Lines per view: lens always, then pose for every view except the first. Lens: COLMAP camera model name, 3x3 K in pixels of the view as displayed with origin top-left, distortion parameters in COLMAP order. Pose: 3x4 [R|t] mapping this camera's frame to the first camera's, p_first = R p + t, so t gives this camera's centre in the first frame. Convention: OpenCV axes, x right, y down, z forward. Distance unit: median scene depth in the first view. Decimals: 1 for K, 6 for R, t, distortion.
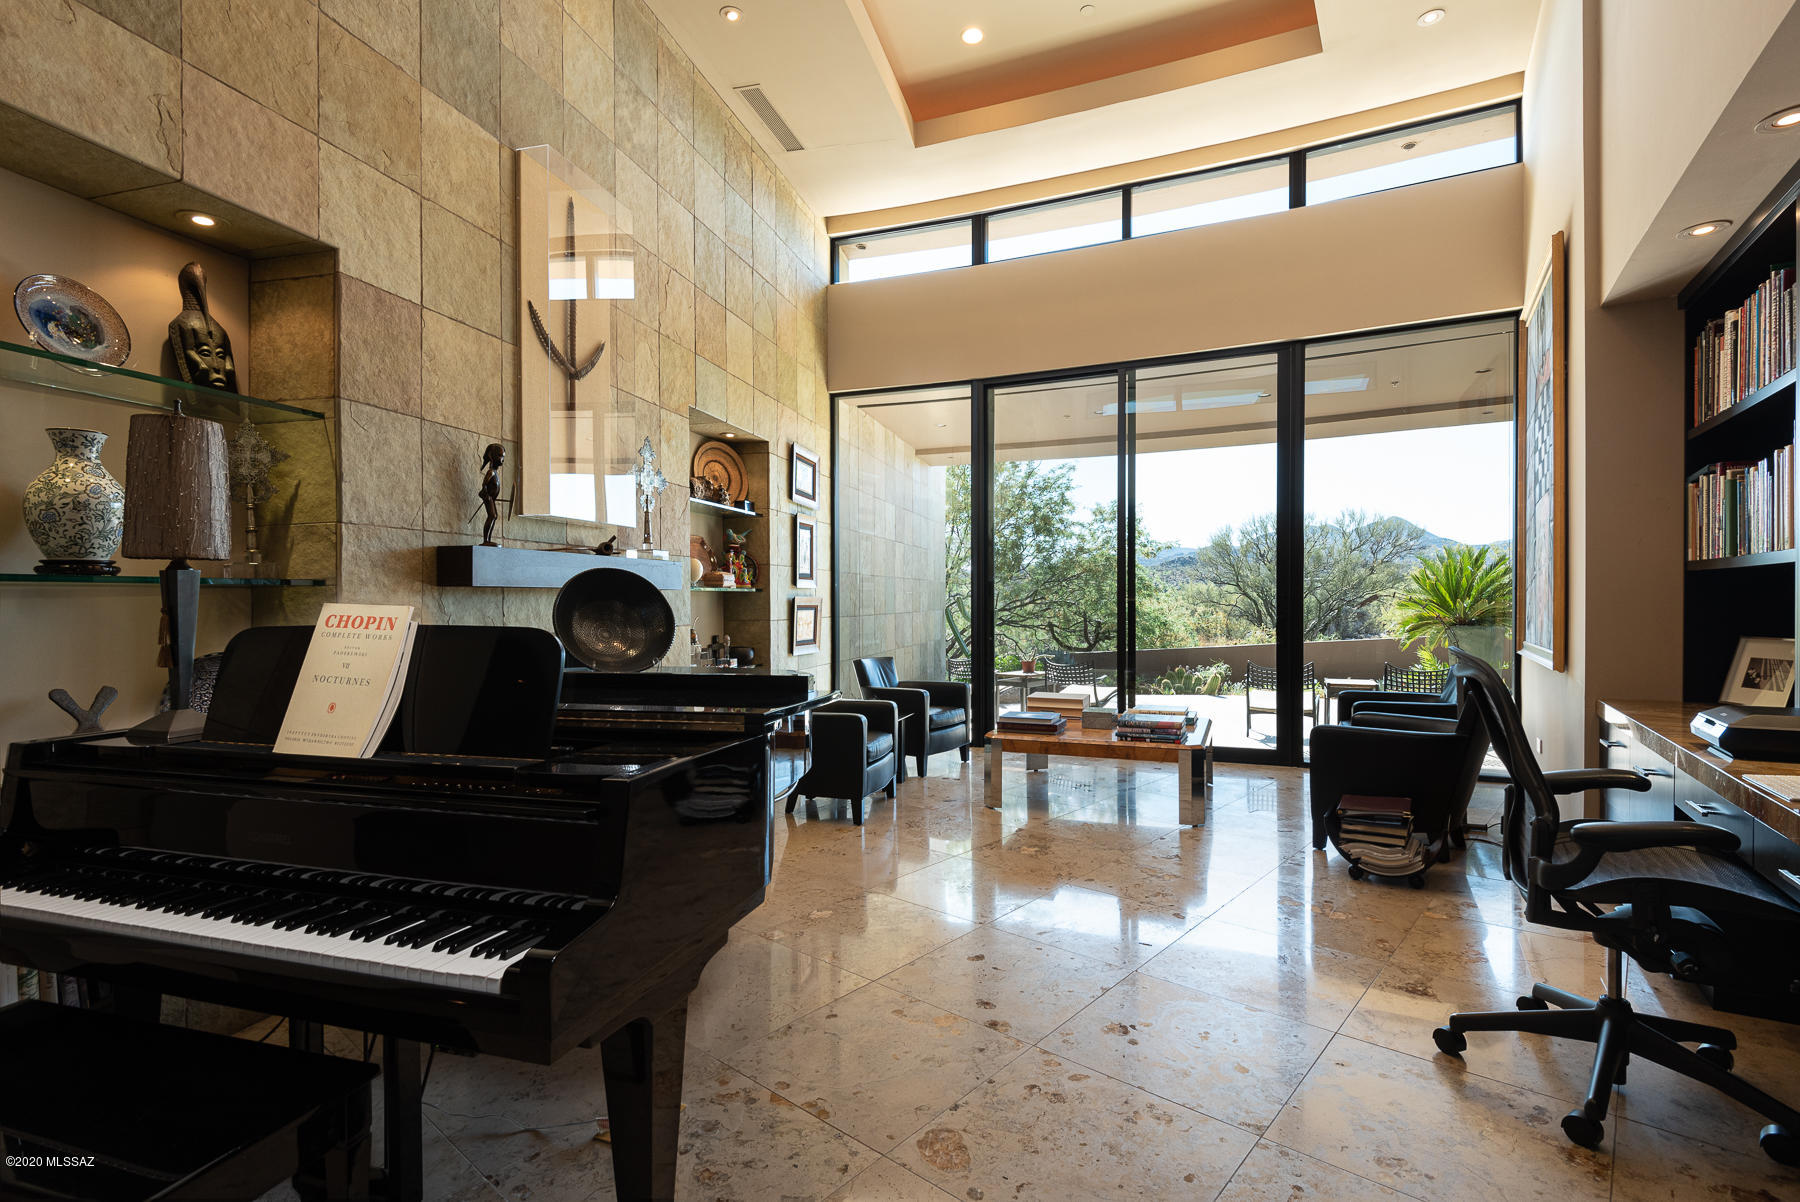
lens RADIAL K [[866.6, 0, 900.2], [0, 866.6, 603.4], [0, 0, 1]] dist [-0.000127, 0.000074]
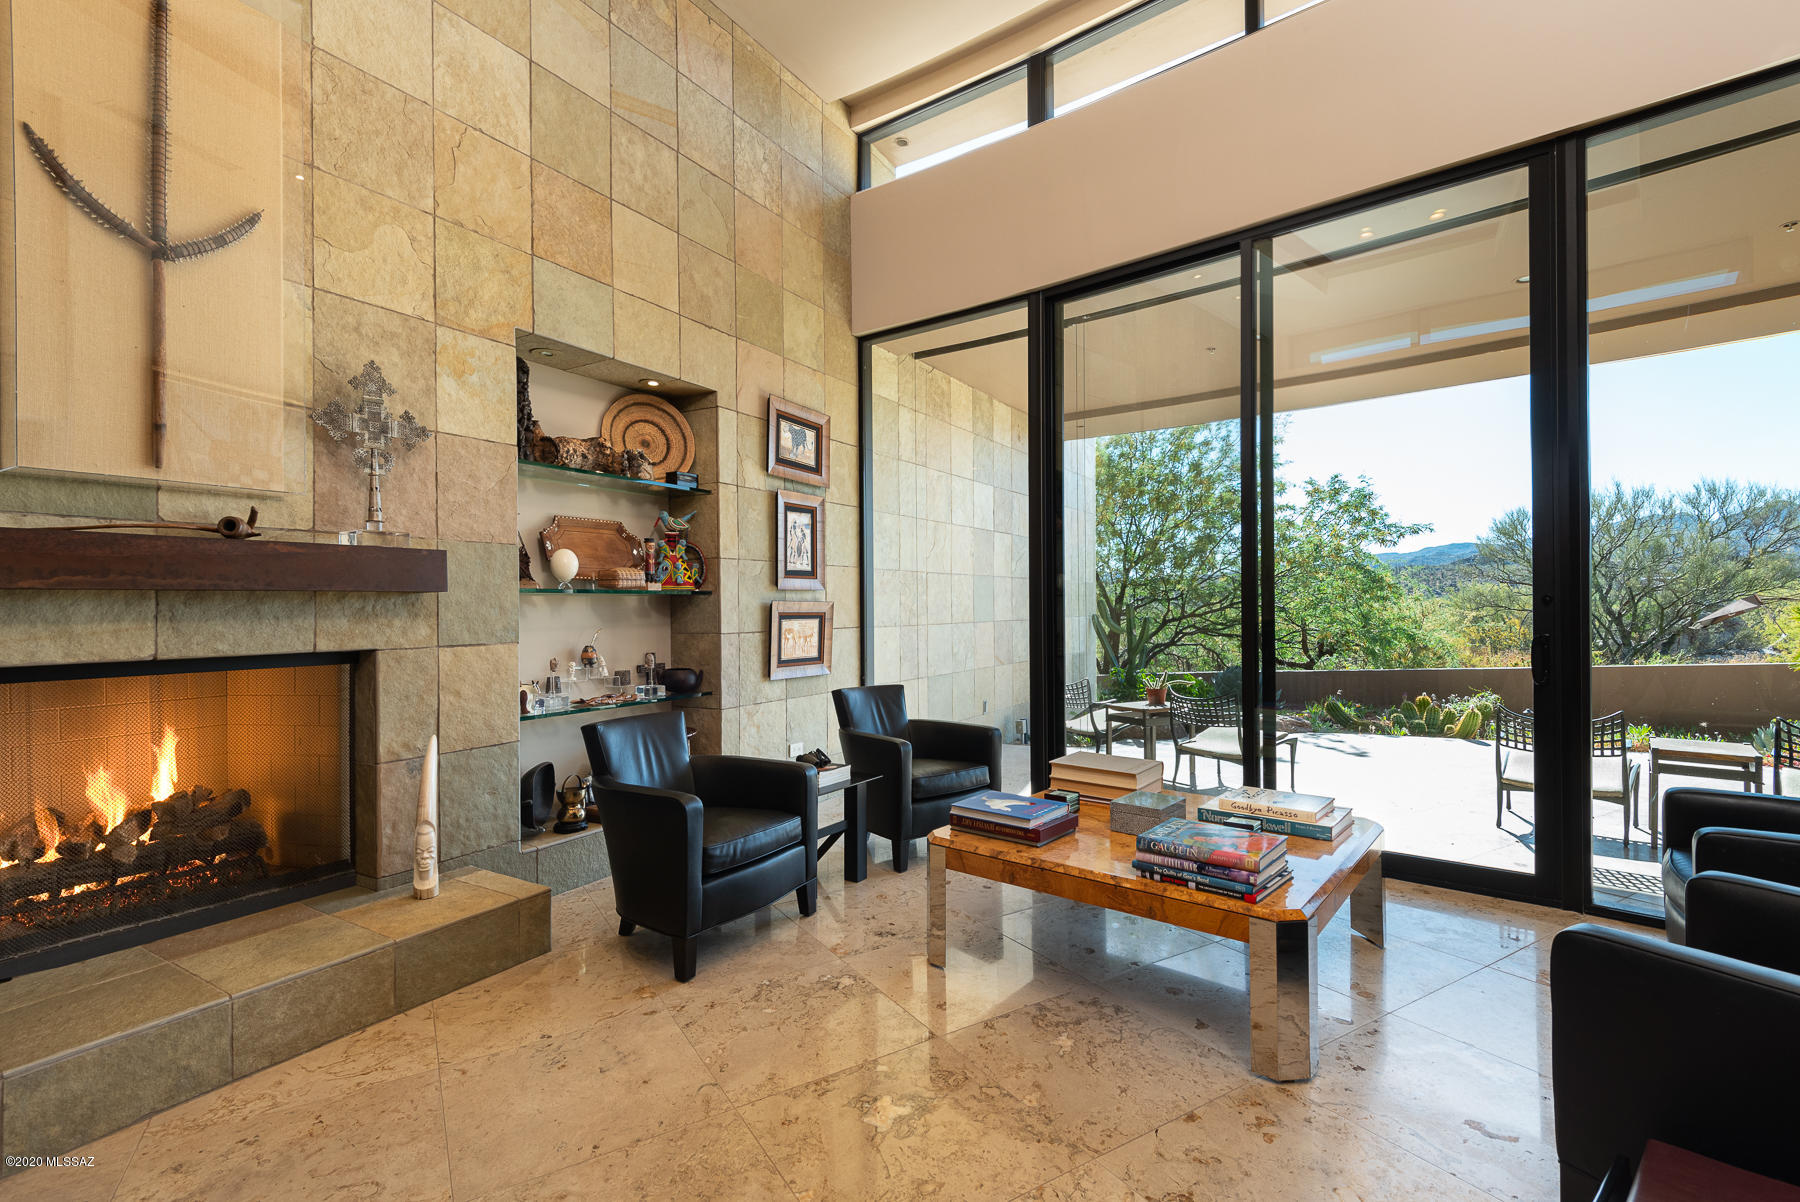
lens RADIAL K [[835.1, 0, 897.6], [0, 835.1, 595.8], [0, 0, 1]] dist [0.022469, -0.015394]
pose [[0.957272, -0.003521, -0.289167, 0.185652], [-0.000541, 0.999902, -0.013969, -0.002318], [0.289188, 0.013529, 0.957177, 0.335263]]
